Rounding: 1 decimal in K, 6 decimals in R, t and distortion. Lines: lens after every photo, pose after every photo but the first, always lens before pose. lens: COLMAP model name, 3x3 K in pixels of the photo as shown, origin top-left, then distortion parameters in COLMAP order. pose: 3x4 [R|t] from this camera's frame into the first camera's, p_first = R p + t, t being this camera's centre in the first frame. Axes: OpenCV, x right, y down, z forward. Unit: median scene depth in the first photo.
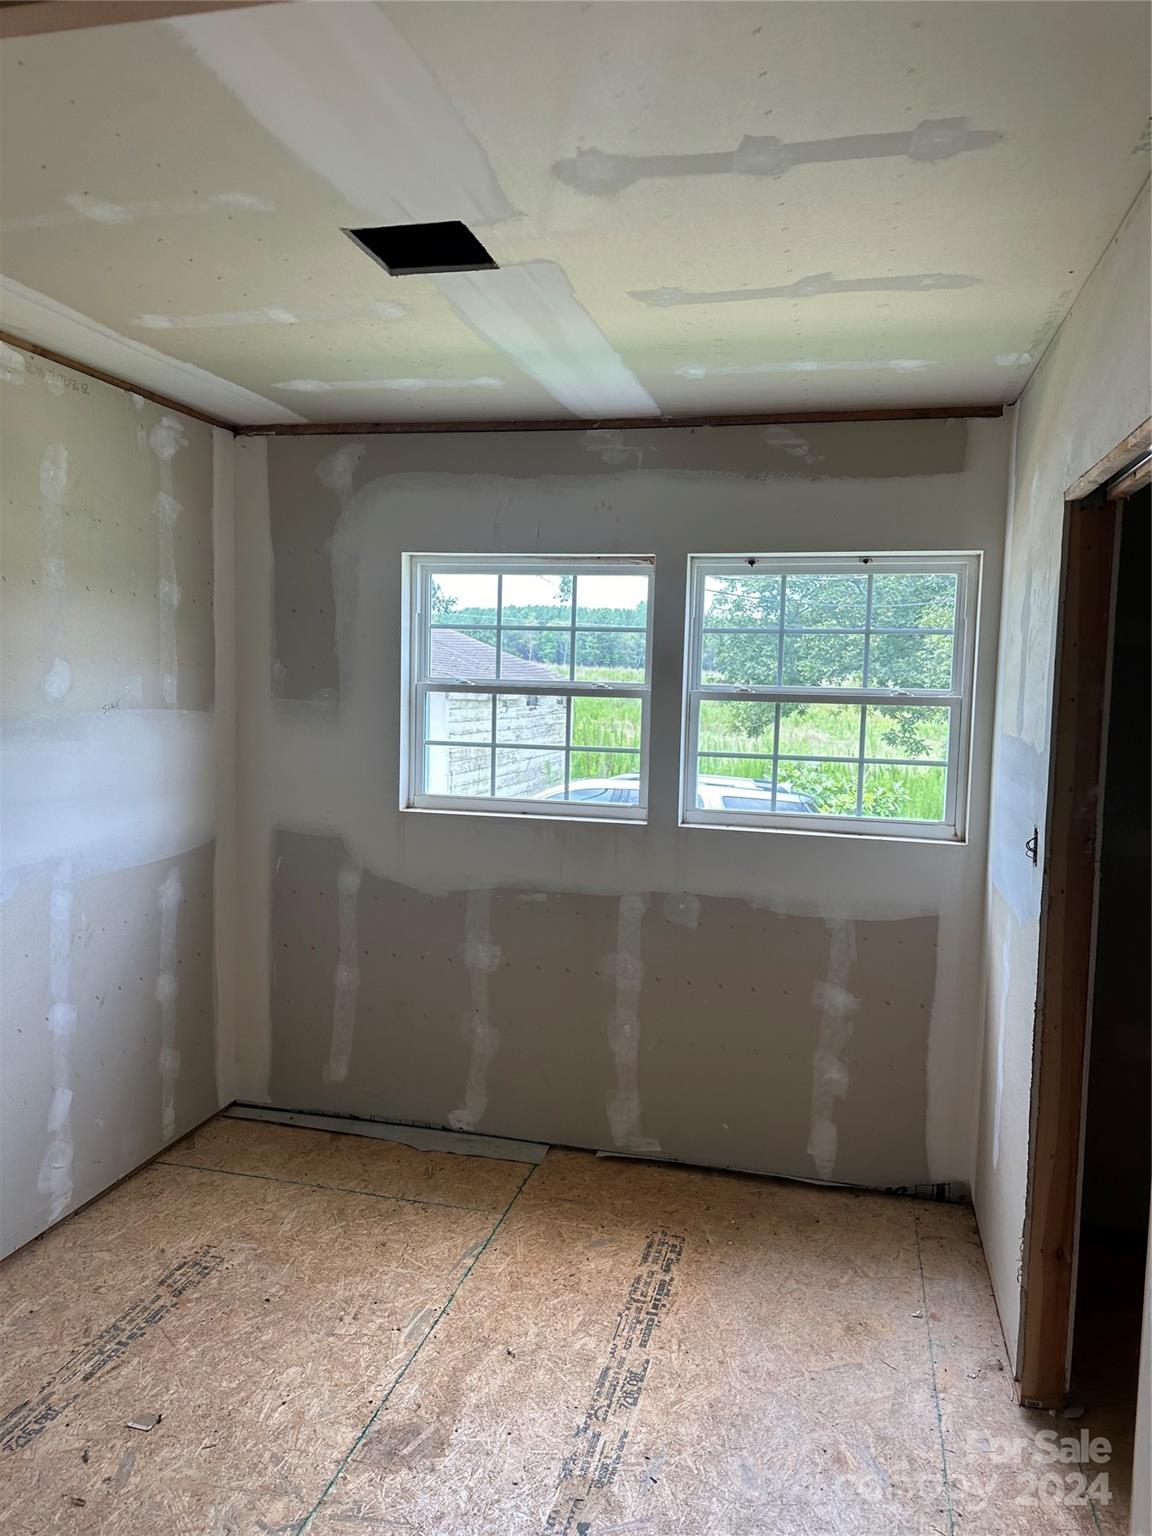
lens RADIAL K [[1078.0, 0, 579.5], [0, 1078.0, 757.5], [0, 0, 1]] dist [0.005669, -0.002399]
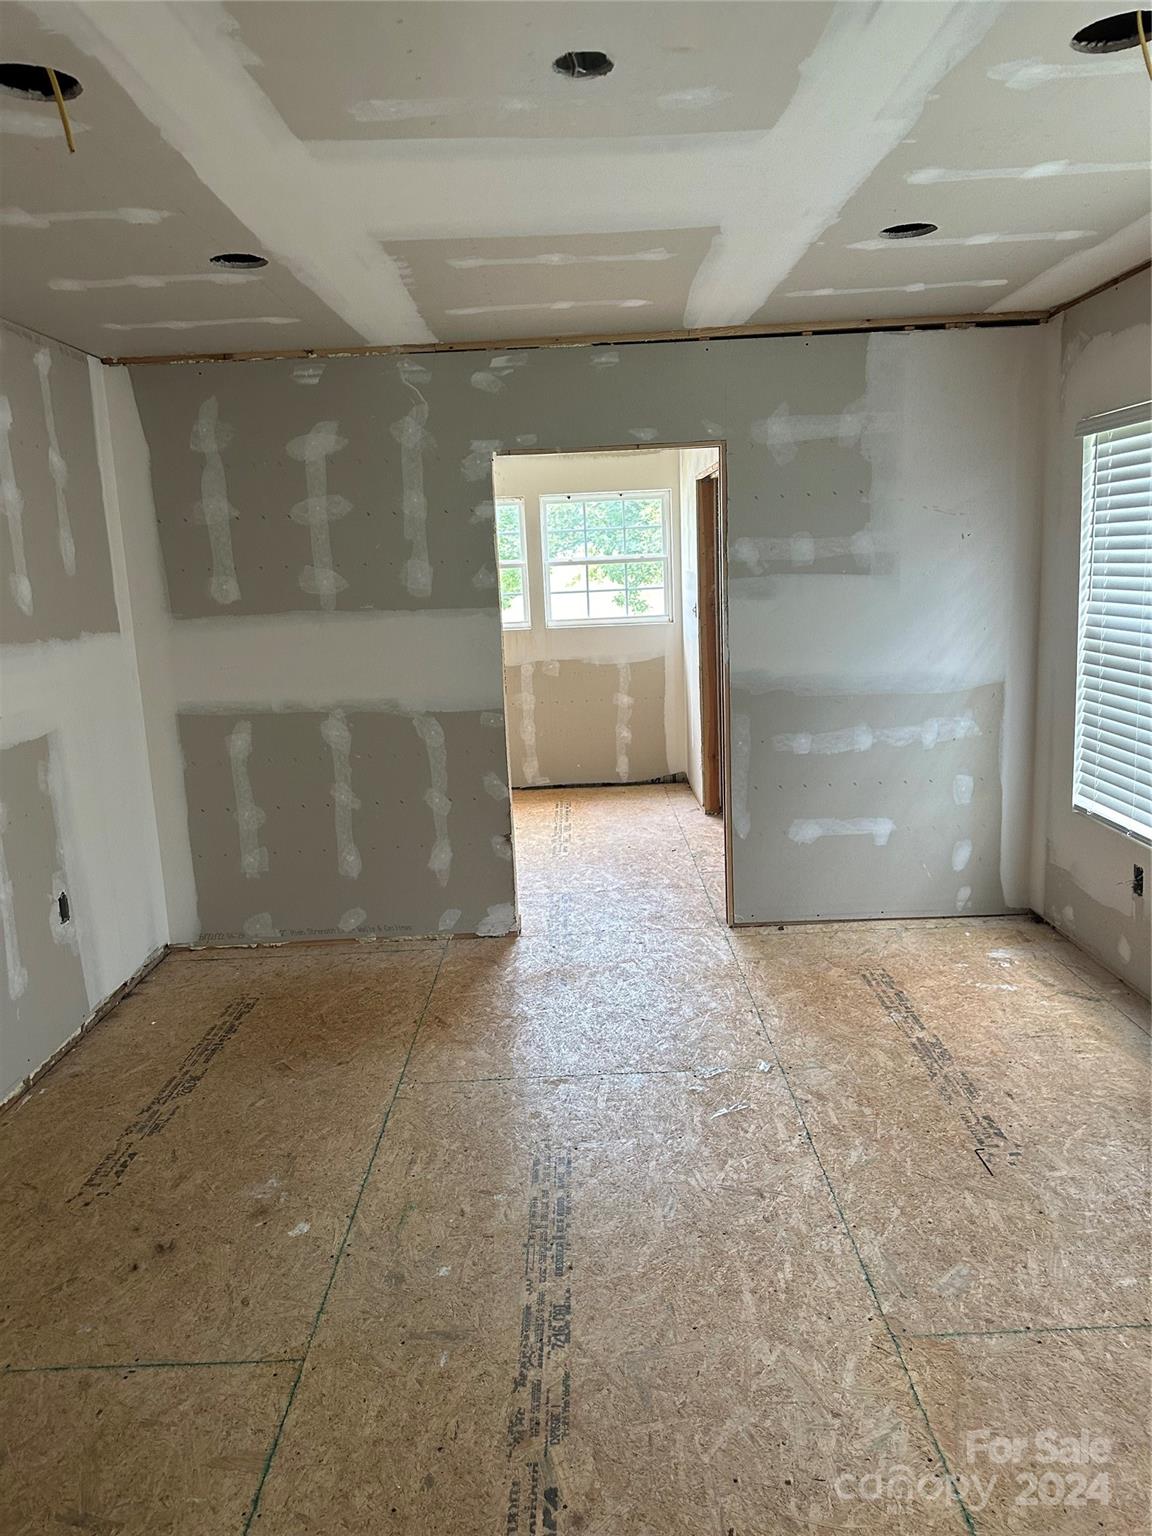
lens RADIAL K [[1078.0, 0, 569.5], [0, 1078.0, 769.9], [0, 0, 1]] dist [0.005669, -0.002399]
pose [[0.968233, -0.110917, 0.224101, -0.380328], [0.083315, 0.988125, 0.129102, 0.069877], [-0.235760, -0.106330, 0.965977, -1.122865]]
